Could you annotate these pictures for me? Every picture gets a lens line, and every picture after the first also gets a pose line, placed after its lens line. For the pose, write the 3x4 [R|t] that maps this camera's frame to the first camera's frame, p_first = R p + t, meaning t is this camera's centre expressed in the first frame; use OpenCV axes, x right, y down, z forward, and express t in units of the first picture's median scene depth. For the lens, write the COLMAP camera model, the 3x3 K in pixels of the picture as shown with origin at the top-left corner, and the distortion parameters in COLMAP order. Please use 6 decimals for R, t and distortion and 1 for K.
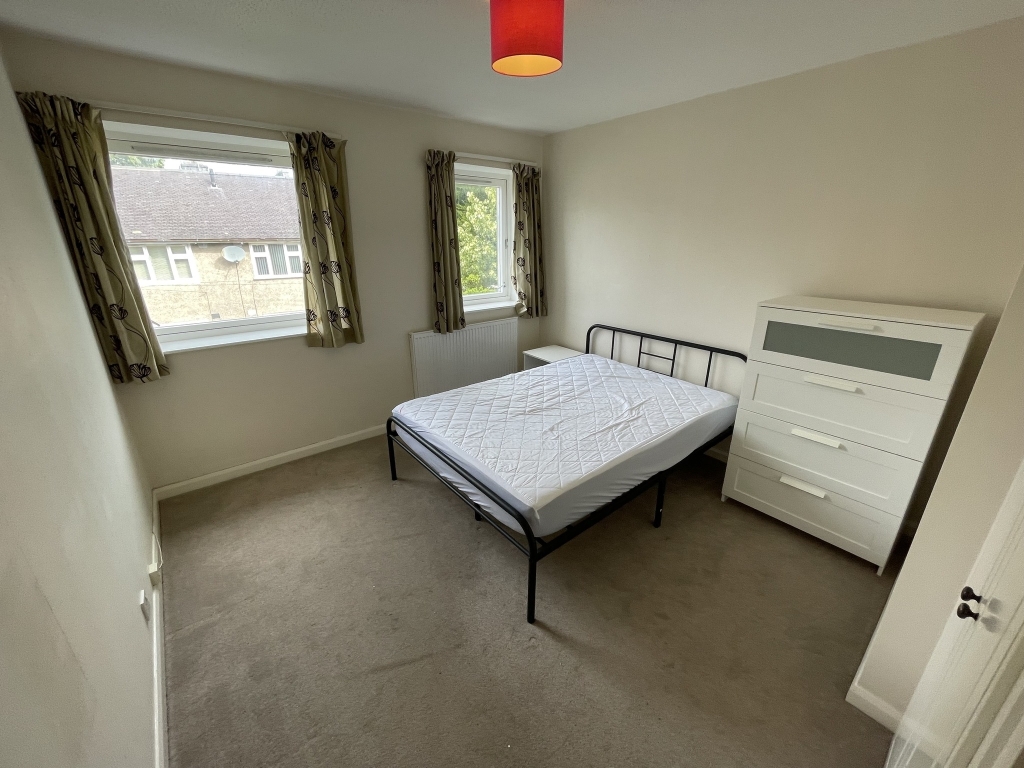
lens RADIAL K [[415.6, 0, 516.9], [0, 415.6, 387.6], [0, 0, 1]] dist [0.000620, 0.000152]
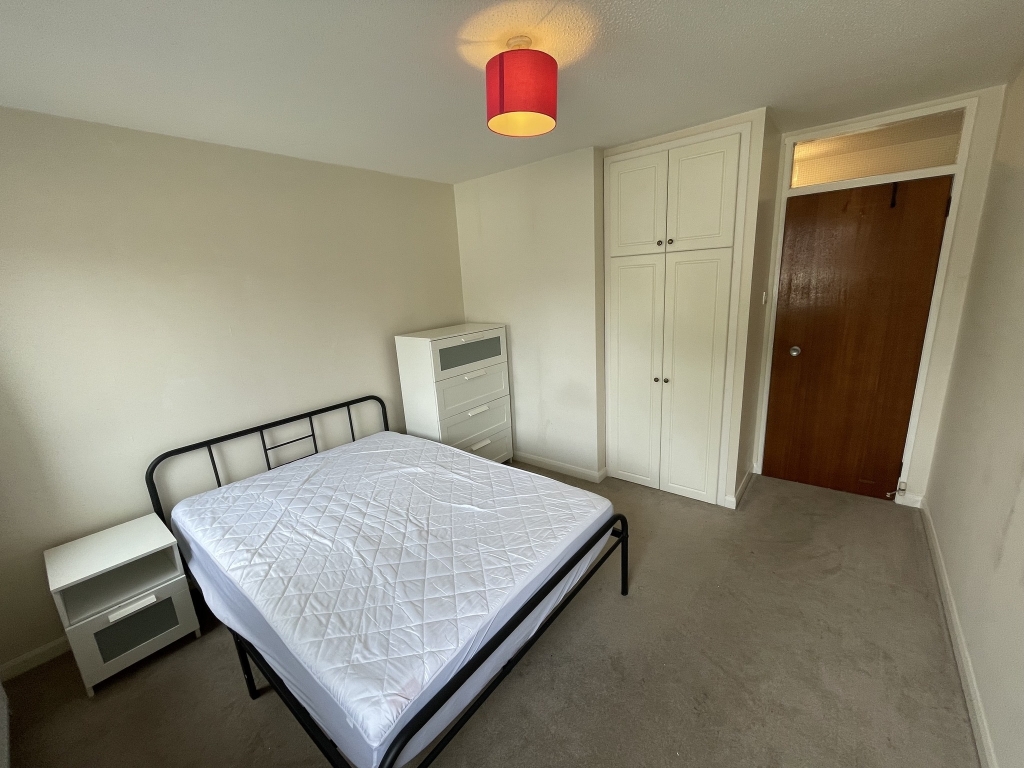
lens RADIAL K [[415.6, 0, 510.1], [0, 415.6, 385.4], [0, 0, 1]] dist [0.000620, 0.000152]
pose [[-0.238837, -0.203773, 0.949439, -0.513173], [0.392089, 0.874252, 0.286268, -0.240655], [-0.888382, 0.440636, -0.128907, 0.696216]]
